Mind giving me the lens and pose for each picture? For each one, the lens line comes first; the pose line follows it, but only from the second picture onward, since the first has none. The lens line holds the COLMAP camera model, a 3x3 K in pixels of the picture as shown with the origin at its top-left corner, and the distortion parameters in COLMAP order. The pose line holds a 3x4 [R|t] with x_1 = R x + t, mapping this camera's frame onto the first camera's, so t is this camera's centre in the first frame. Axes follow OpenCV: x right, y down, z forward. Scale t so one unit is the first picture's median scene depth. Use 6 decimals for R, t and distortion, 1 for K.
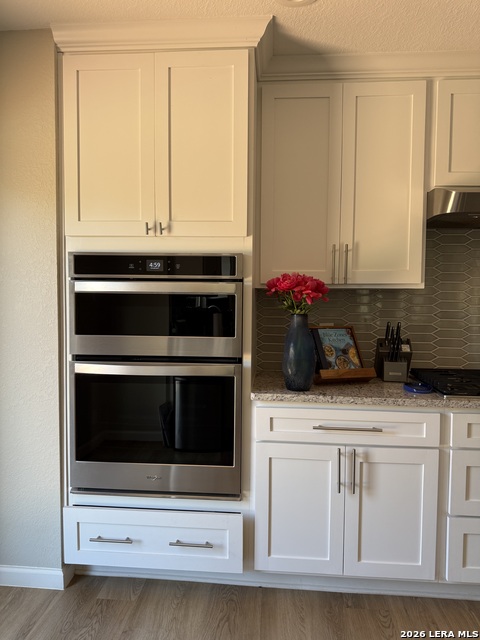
lens RADIAL K [[453.4, 0, 240.0], [0, 453.4, 320.0], [0, 0, 1]] dist [0.048563, -0.062638]
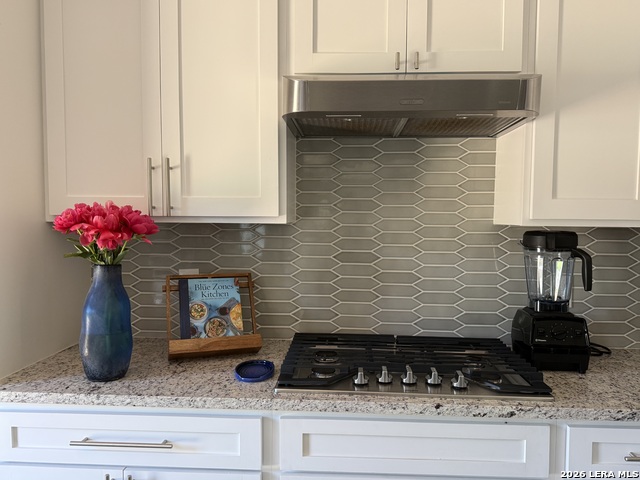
lens RADIAL K [[504.1, 0, 320.0], [0, 504.1, 240.0], [0, 0, 1]] dist [0.047300, -0.068926]
pose [[0.999666, -0.004319, 0.025493, 0.479370], [0.004441, 0.999979, -0.004726, -0.043732], [-0.025472, 0.004838, 0.999664, 0.261893]]
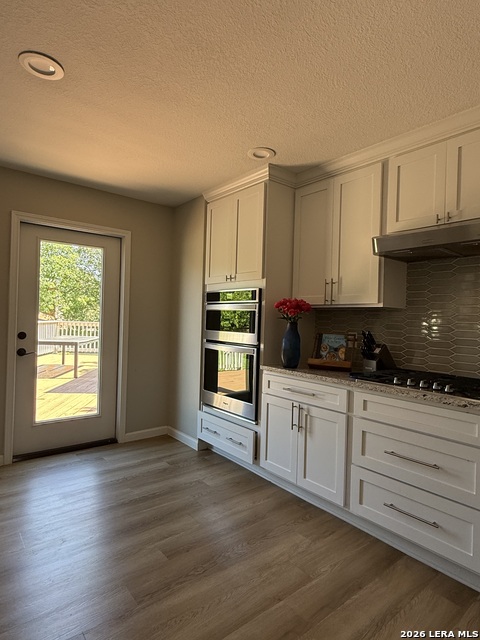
lens RADIAL K [[368.9, 0, 240.0], [0, 368.9, 320.0], [0, 0, 1]] dist [0.003143, 0.000819]
pose [[0.690372, 0.013619, -0.723327, 1.005447], [-0.064554, 0.996994, -0.042841, 0.050163], [0.720569, 0.076270, 0.689176, -0.081218]]
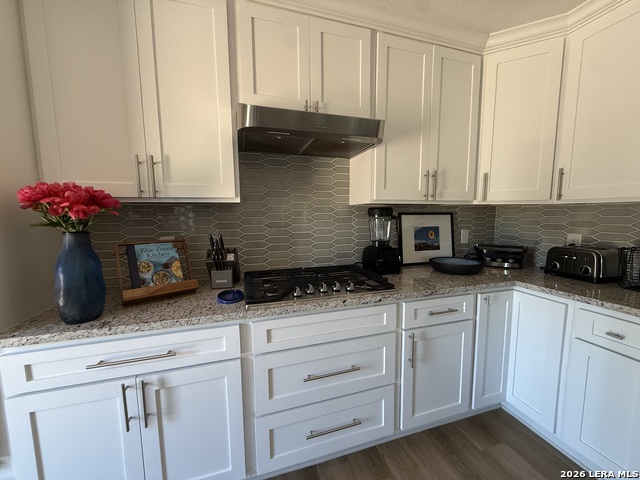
lens RADIAL K [[255.5, 0, 320.0], [0, 255.5, 240.0], [0, 0, 1]] dist [-0.000988, -0.000111]
pose [[0.927831, -0.056340, 0.368722, 0.385771], [0.038304, 0.997693, 0.056057, -0.007029], [-0.371029, -0.037888, 0.927848, 0.397704]]
